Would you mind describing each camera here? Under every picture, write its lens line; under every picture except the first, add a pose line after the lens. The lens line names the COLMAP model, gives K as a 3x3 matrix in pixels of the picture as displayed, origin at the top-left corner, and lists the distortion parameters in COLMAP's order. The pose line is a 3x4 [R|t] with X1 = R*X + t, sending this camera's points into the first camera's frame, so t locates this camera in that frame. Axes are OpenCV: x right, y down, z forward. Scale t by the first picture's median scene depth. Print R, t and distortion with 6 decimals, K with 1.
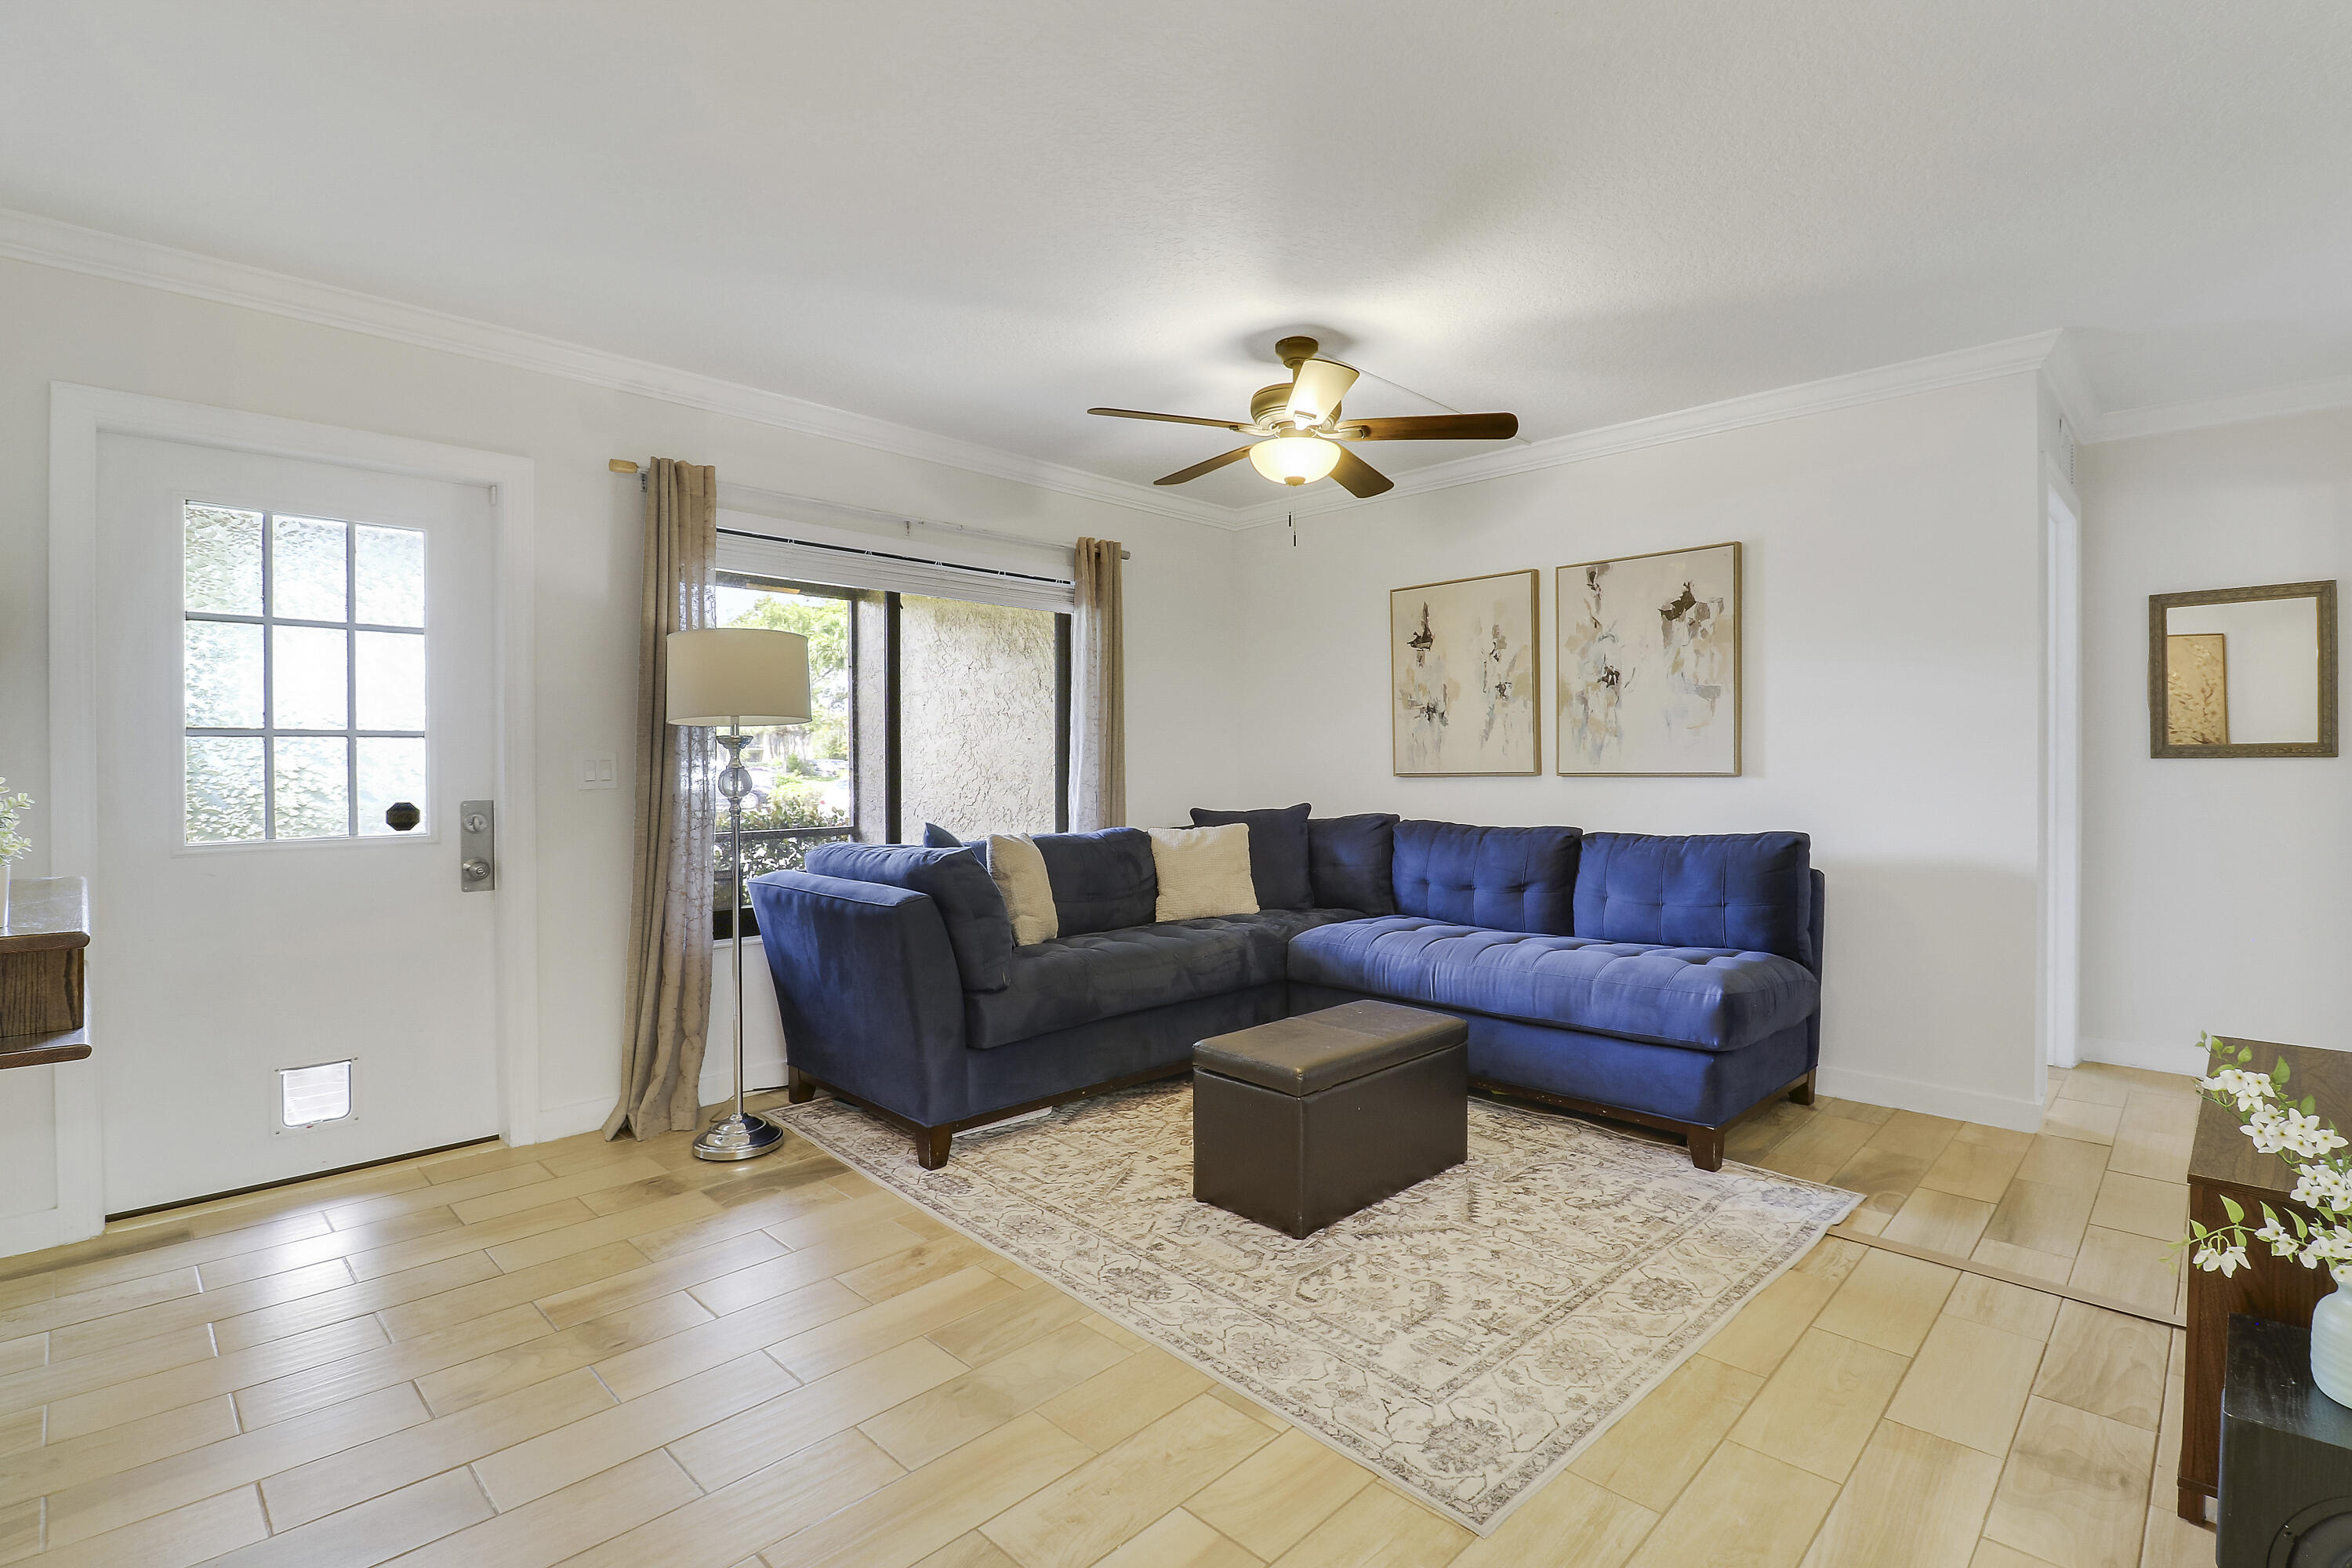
lens RADIAL K [[1086.0, 0, 1191.4], [0, 1086.0, 769.4], [0, 0, 1]] dist [0.002220, -0.014723]
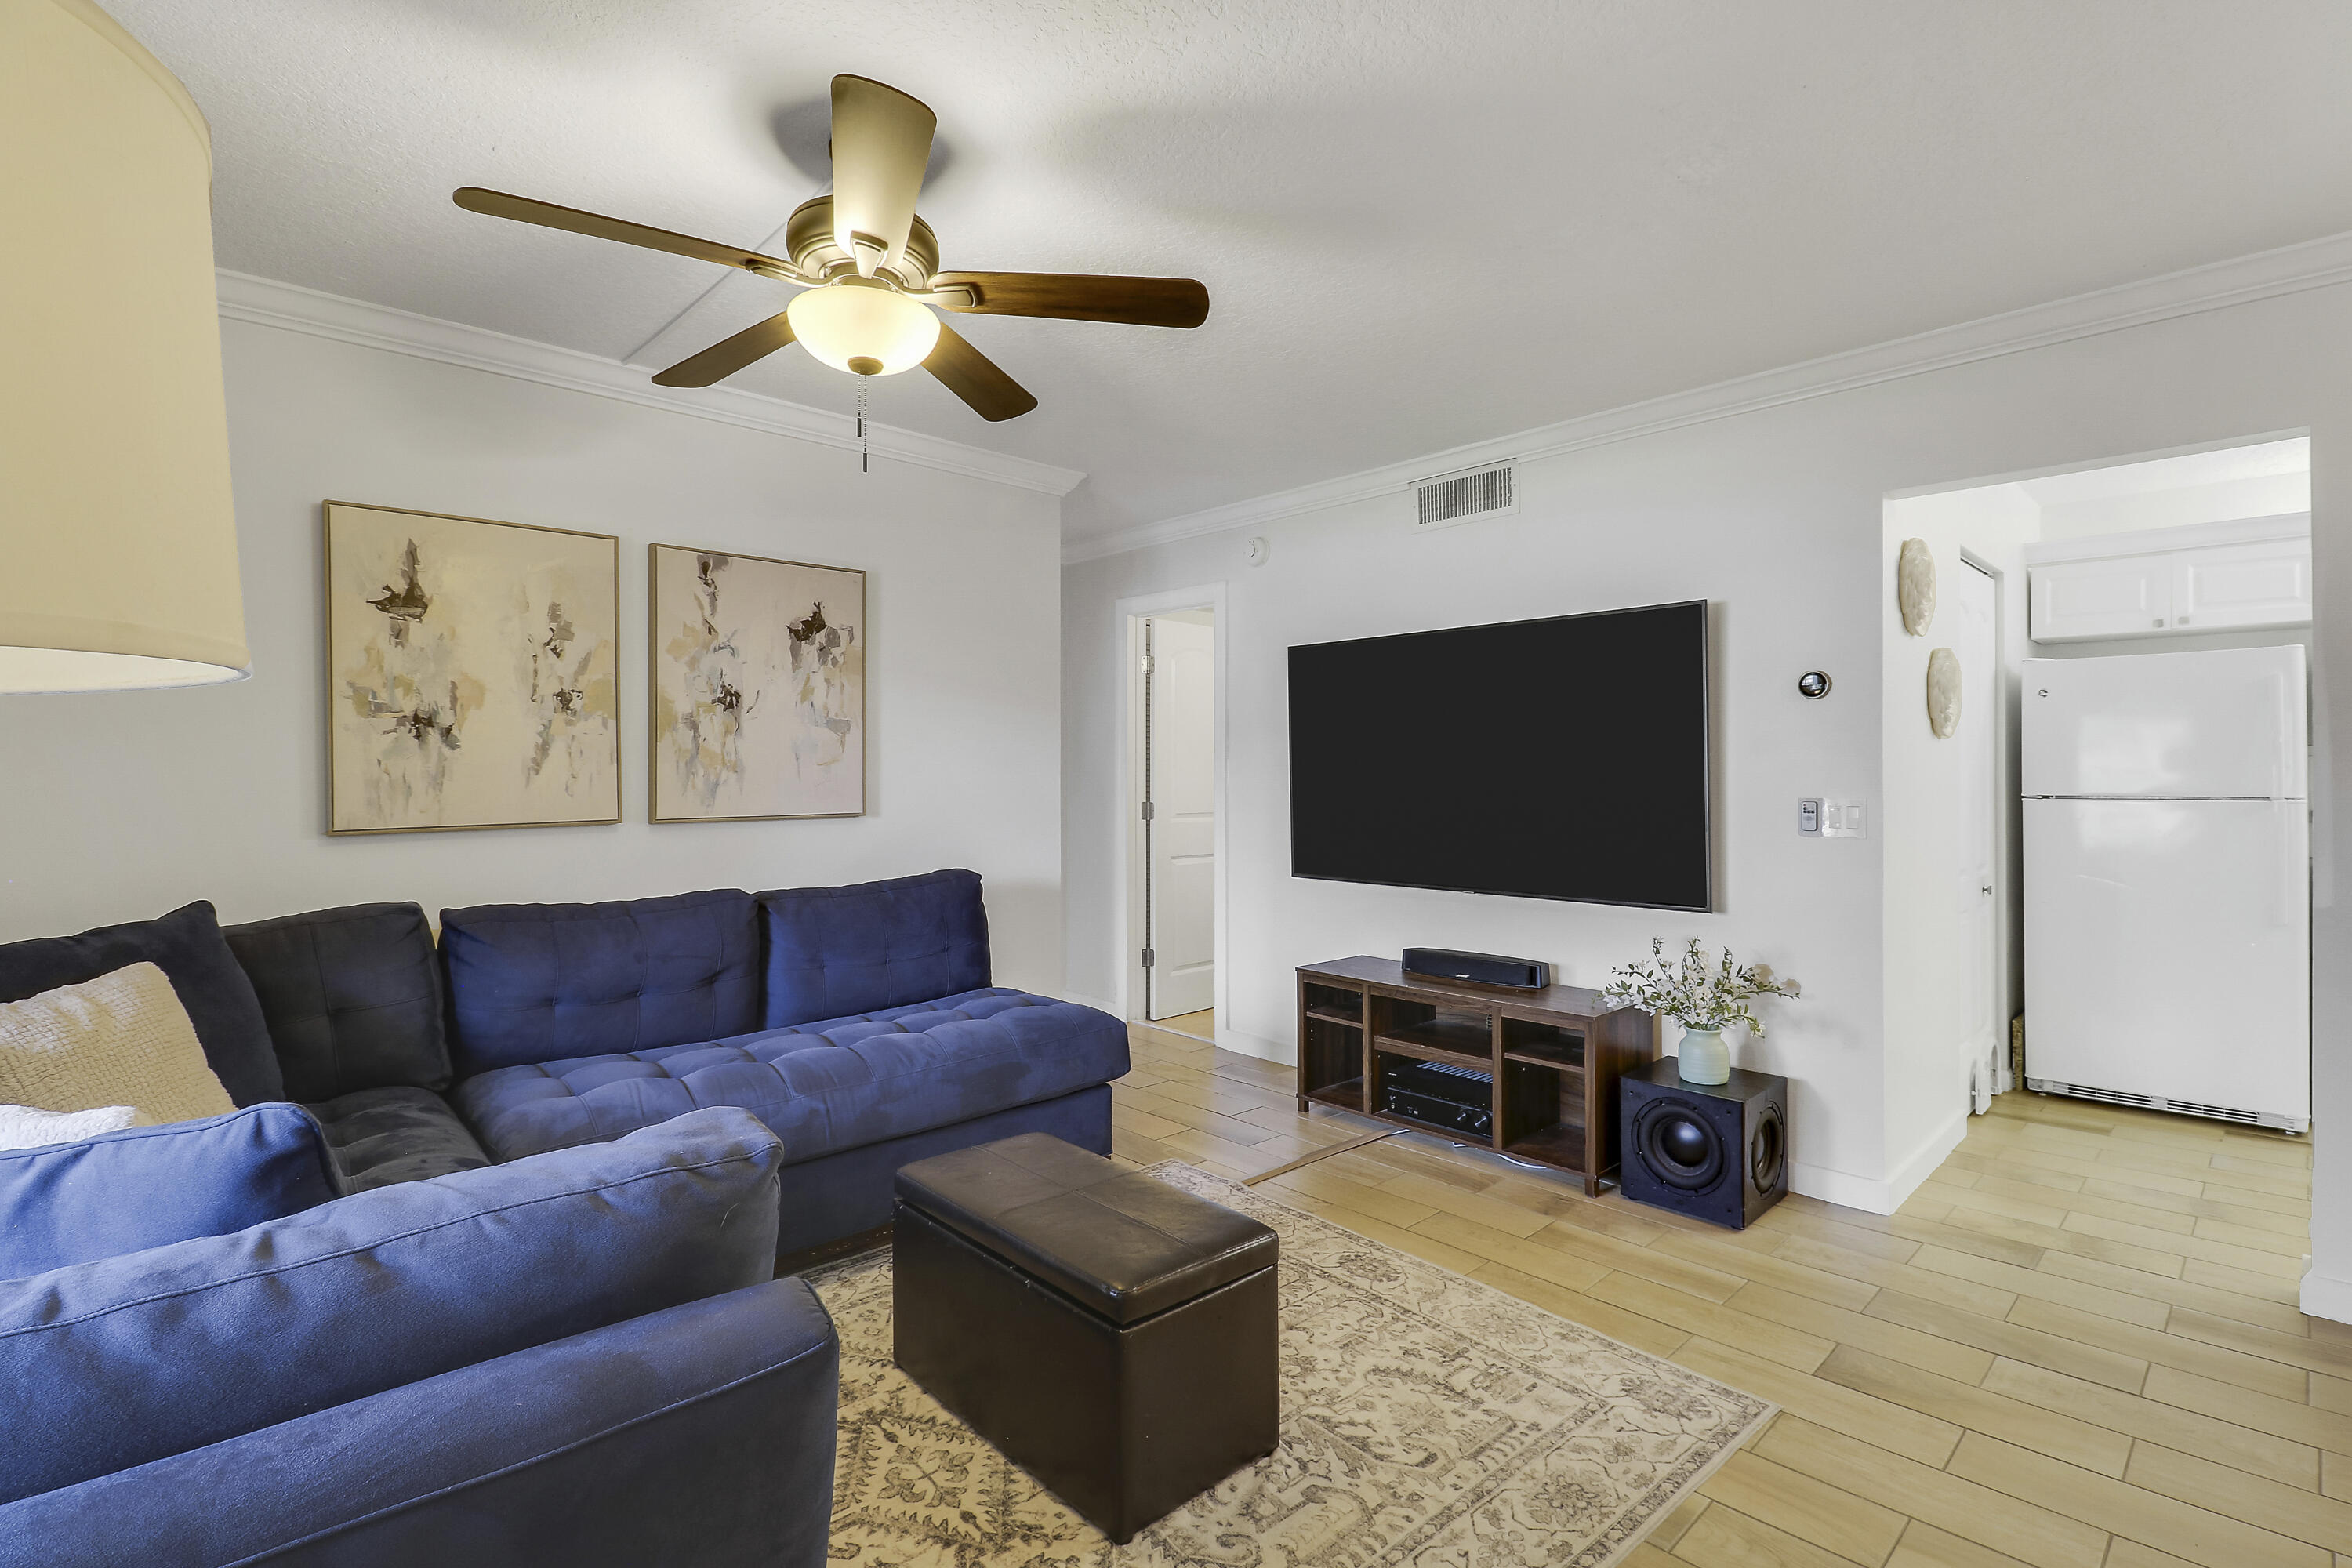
lens RADIAL K [[1086.0, 0, 1191.4], [0, 1086.0, 769.4], [0, 0, 1]] dist [0.002220, -0.014723]
pose [[0.039806, 0.012731, 0.999126, -0.514611], [0.010147, 0.999862, -0.013144, -0.023380], [-0.999156, 0.010661, 0.039671, 0.795968]]
